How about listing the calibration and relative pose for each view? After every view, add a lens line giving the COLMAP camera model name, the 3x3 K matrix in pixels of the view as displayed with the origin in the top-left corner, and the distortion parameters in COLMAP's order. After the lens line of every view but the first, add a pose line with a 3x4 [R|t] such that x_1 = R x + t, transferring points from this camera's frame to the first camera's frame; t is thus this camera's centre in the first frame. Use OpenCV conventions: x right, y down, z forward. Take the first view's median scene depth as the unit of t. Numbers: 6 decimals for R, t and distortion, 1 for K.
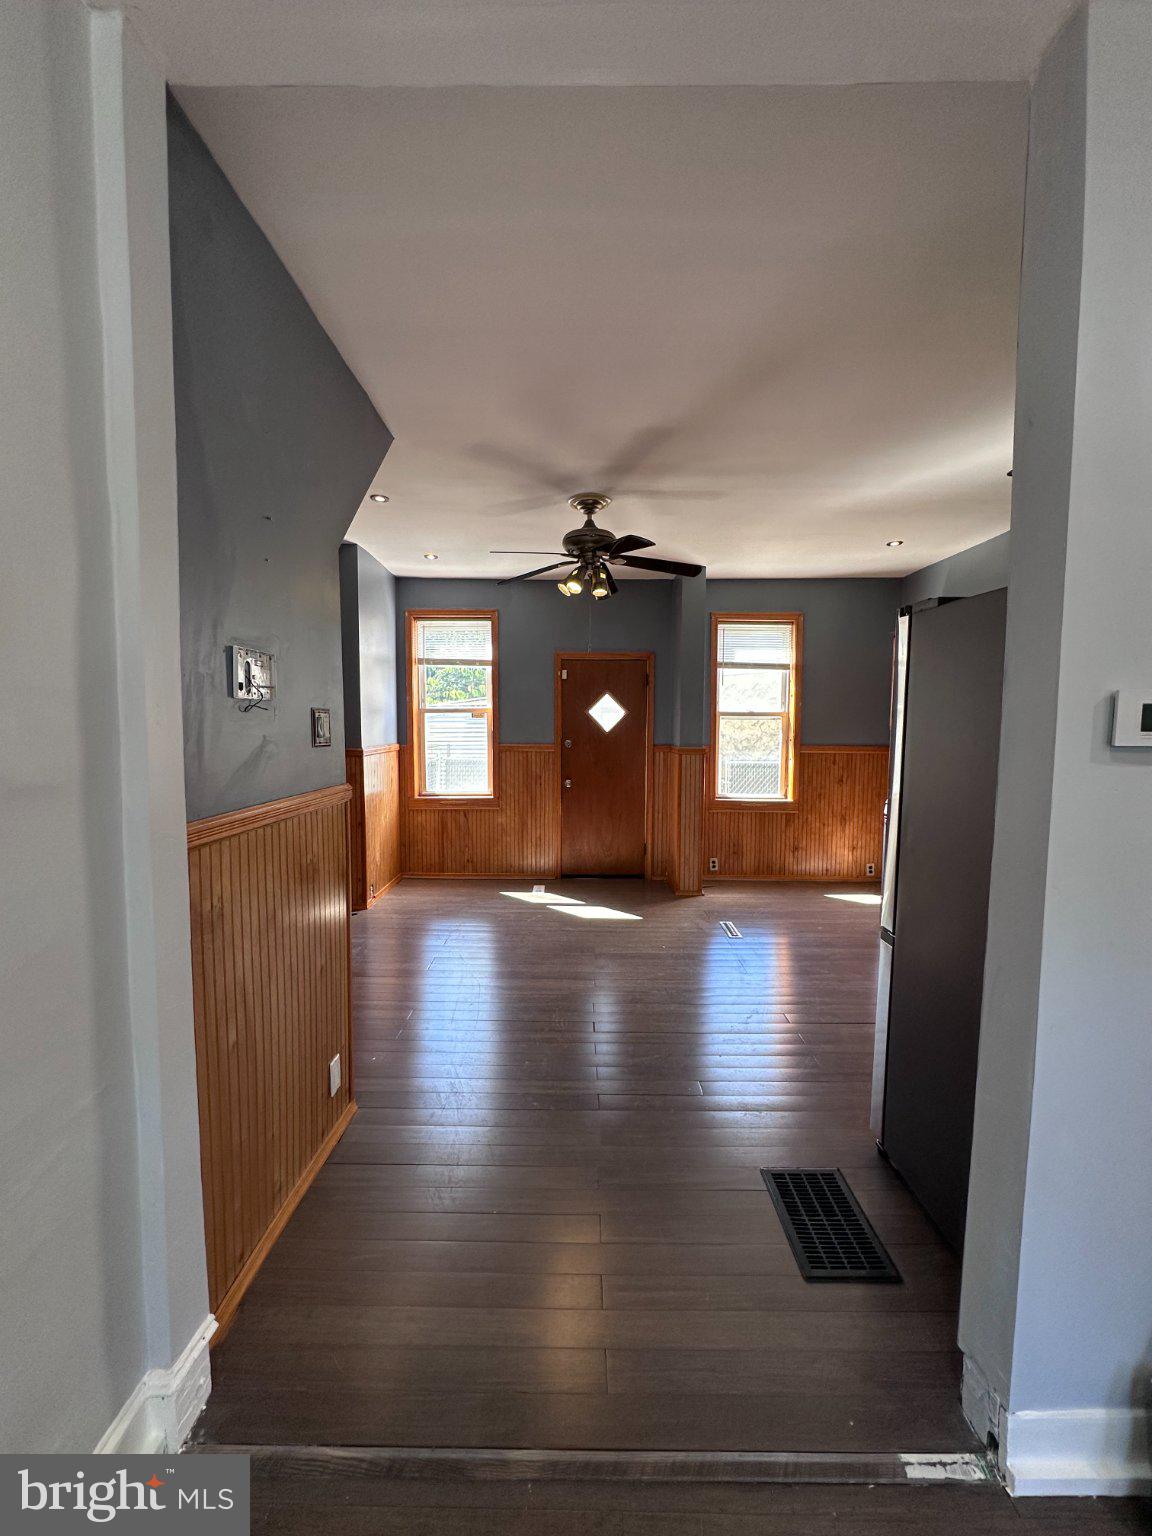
lens RADIAL K [[614.1, 0, 577.6], [0, 614.1, 766.4], [0, 0, 1]] dist [-0.005018, 0.000430]
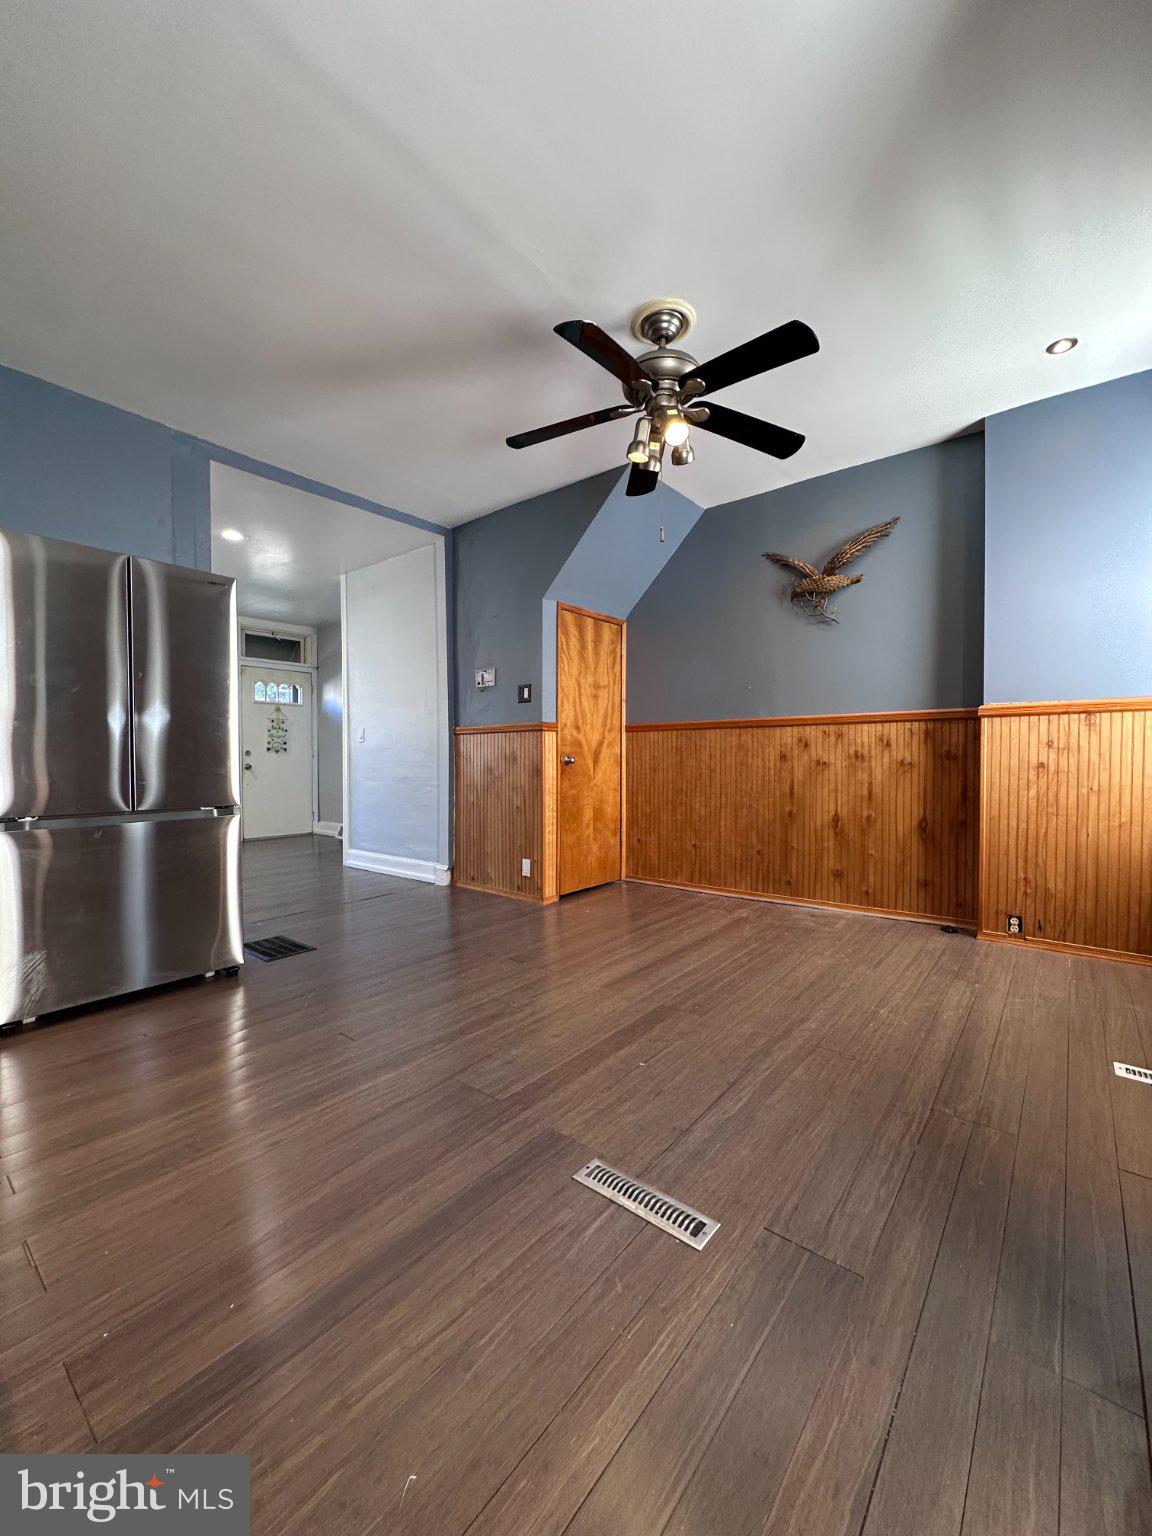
lens RADIAL K [[614.1, 0, 576.5], [0, 614.1, 770.0], [0, 0, 1]] dist [-0.005018, 0.000430]
pose [[-0.630849, 0.014094, -0.775778, 0.400390], [-0.054160, 0.996596, 0.062148, 0.021286], [0.774013, 0.081222, -0.627939, 0.899194]]
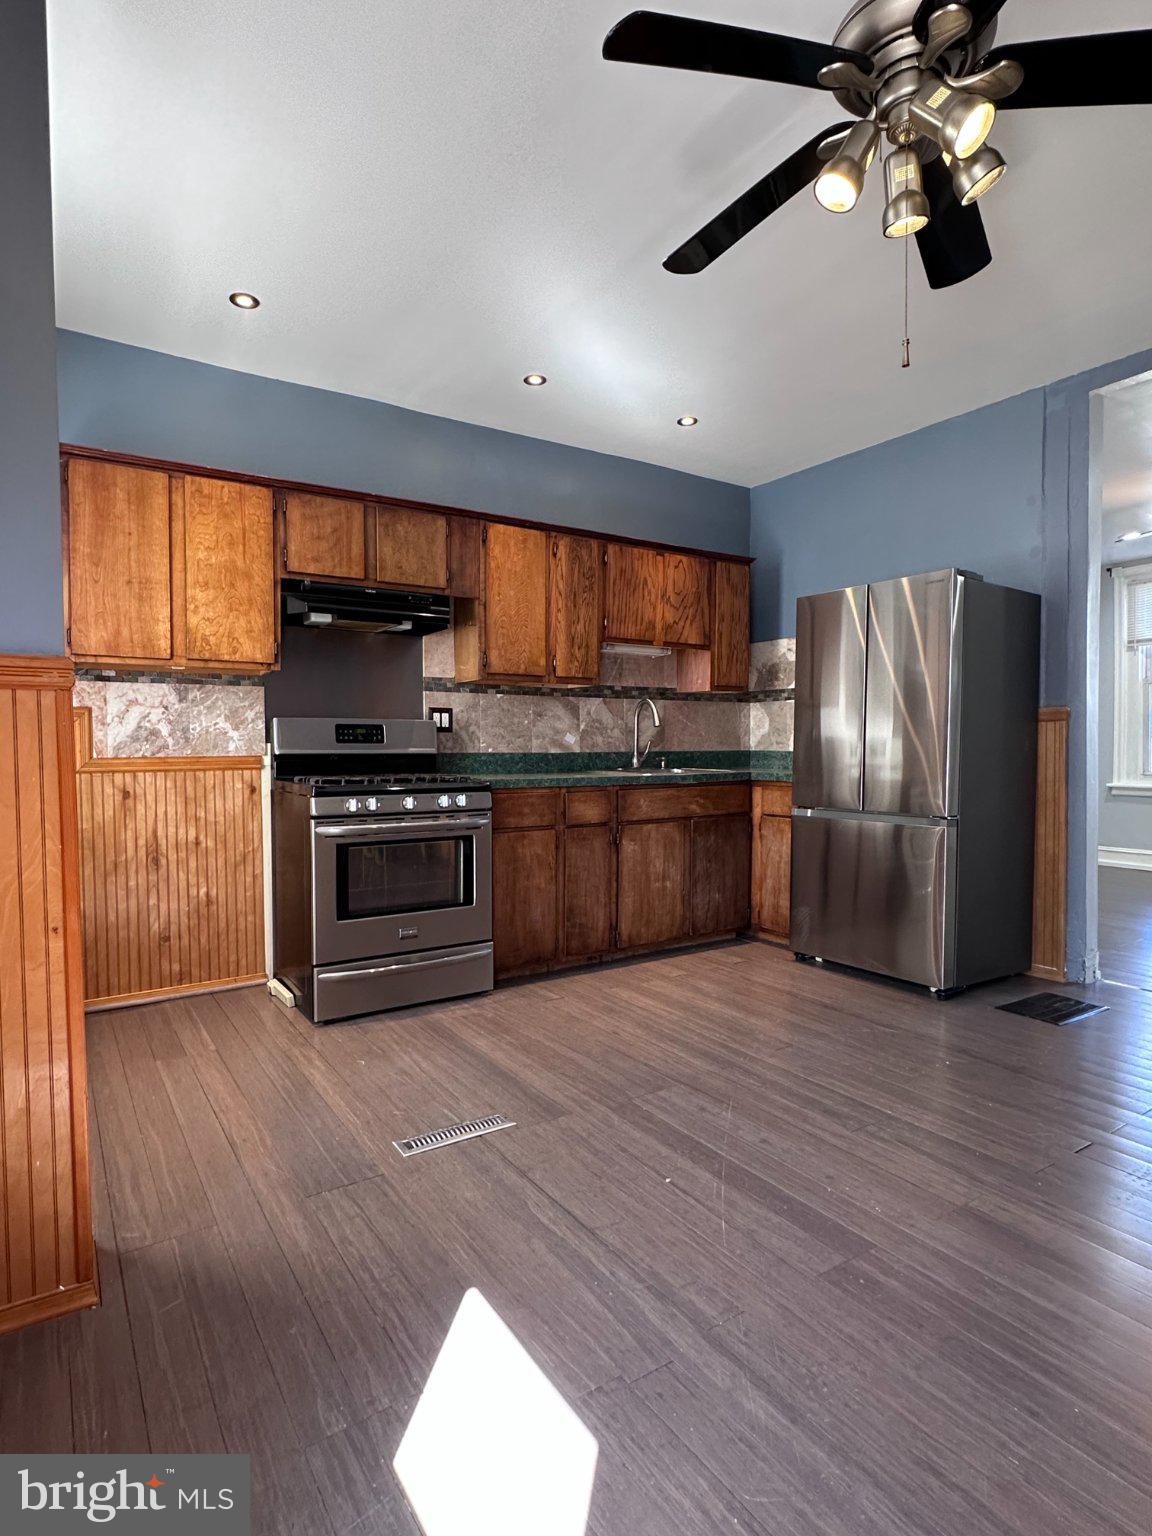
lens RADIAL K [[821.9, 0, 572.5], [0, 821.9, 768.5], [0, 0, 1]] dist [-0.004090, -0.002441]
pose [[-0.545315, -0.024522, 0.837873, -0.178615], [0.061677, 0.995689, 0.069282, 0.000005], [-0.835959, 0.089458, -0.541451, 0.937061]]
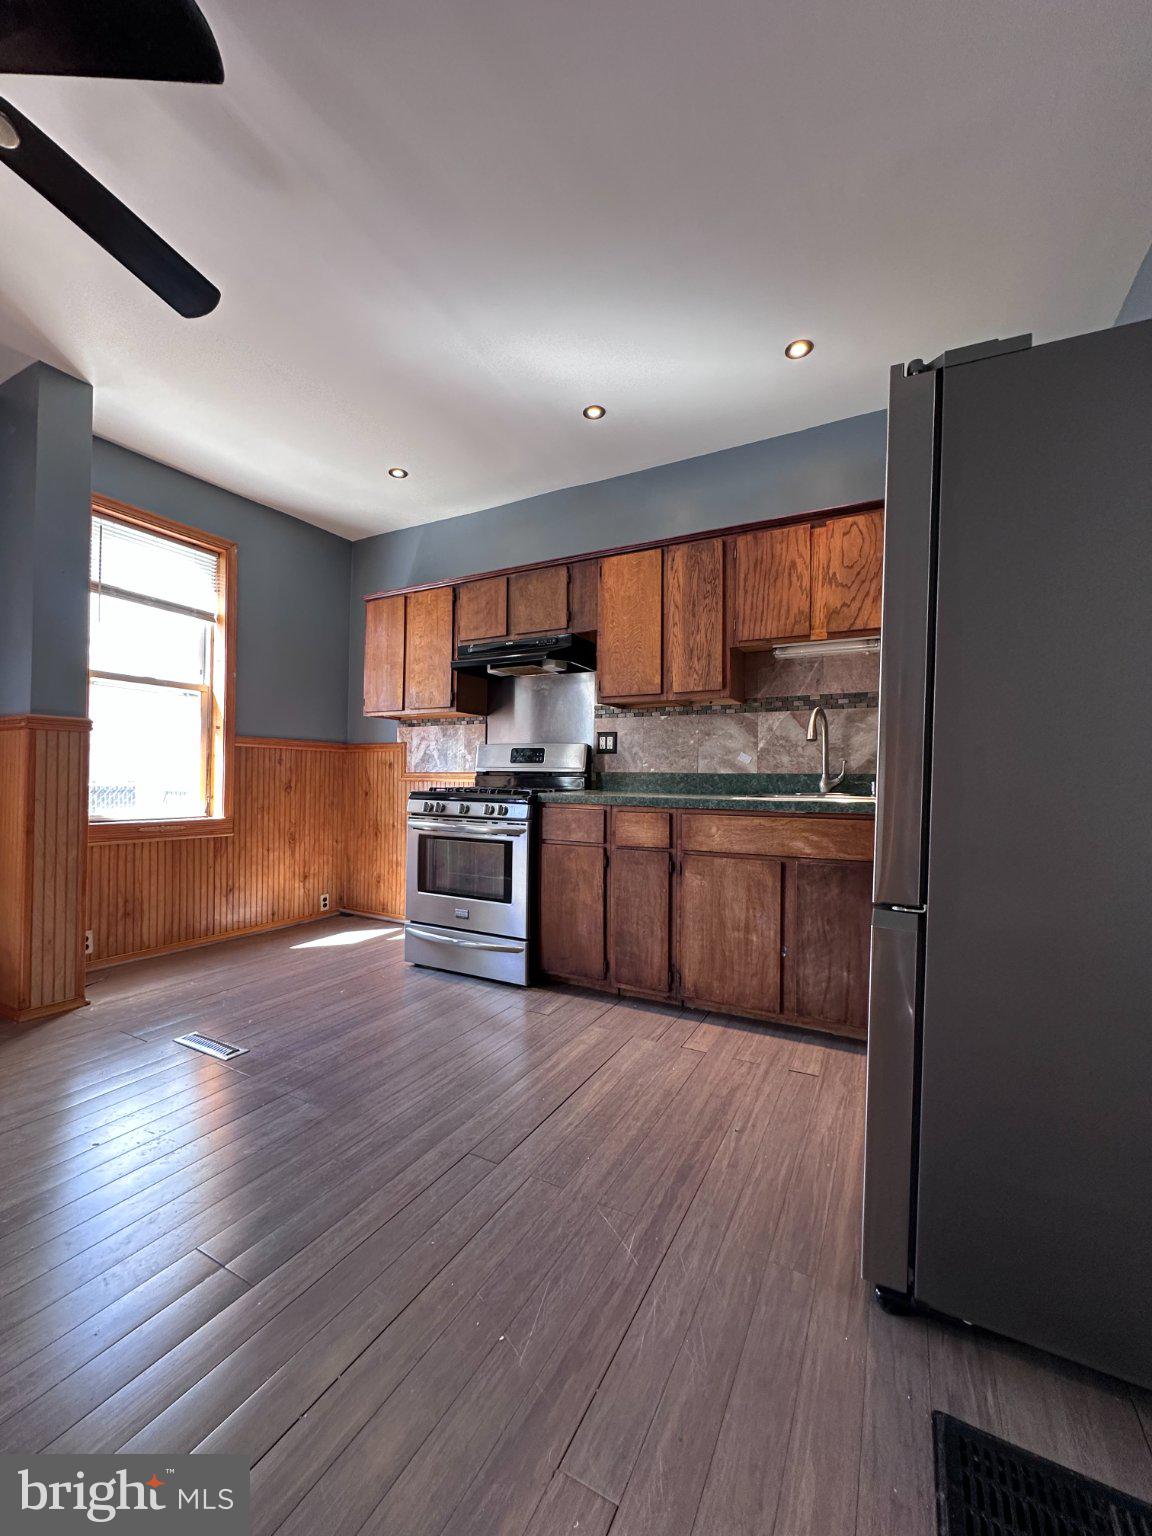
lens RADIAL K [[614.1, 0, 574.9], [0, 614.1, 767.5], [0, 0, 1]] dist [-0.005018, 0.000430]
pose [[0.476679, 0.016246, 0.878928, -0.053316], [0.053367, 0.997450, -0.047380, 0.054161], [-0.877456, 0.069490, 0.474596, 0.356471]]
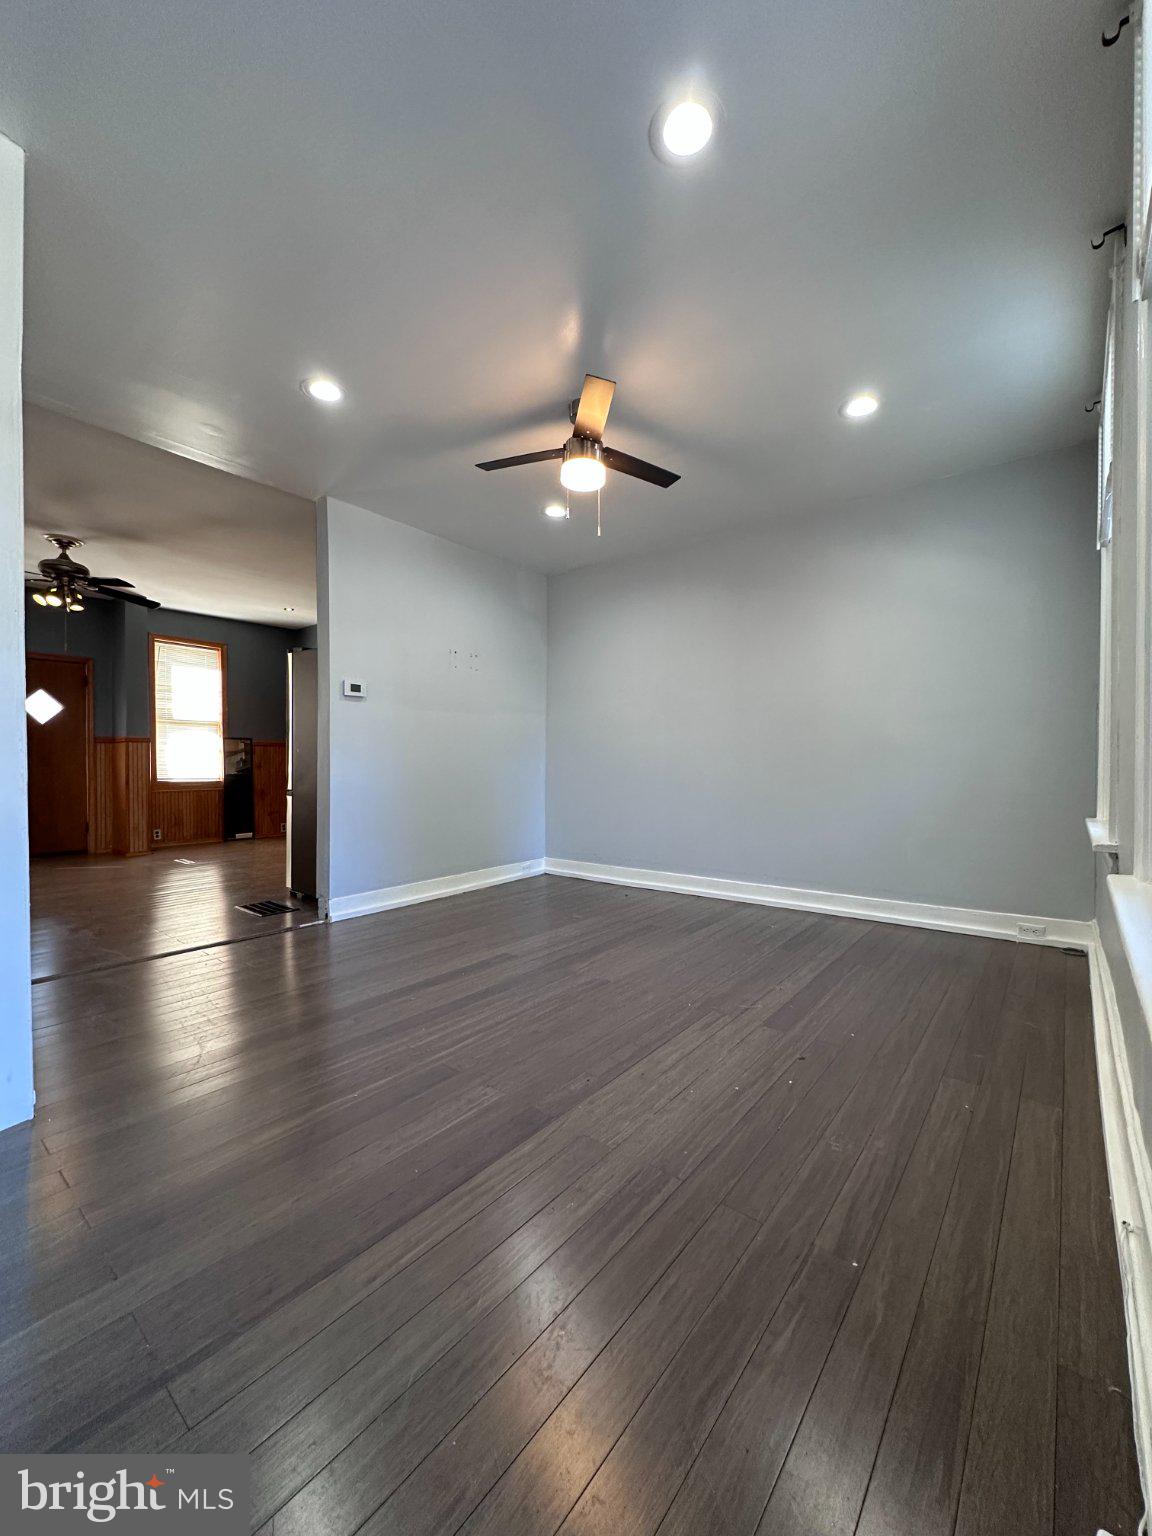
lens RADIAL K [[614.1, 0, 581.5], [0, 614.1, 776.7], [0, 0, 1]] dist [-0.005018, 0.000430]
pose [[0.626389, -0.024125, 0.779137, -0.208224], [0.058051, 0.998189, -0.015763, 0.113627], [-0.777346, 0.055103, 0.626655, -0.450507]]
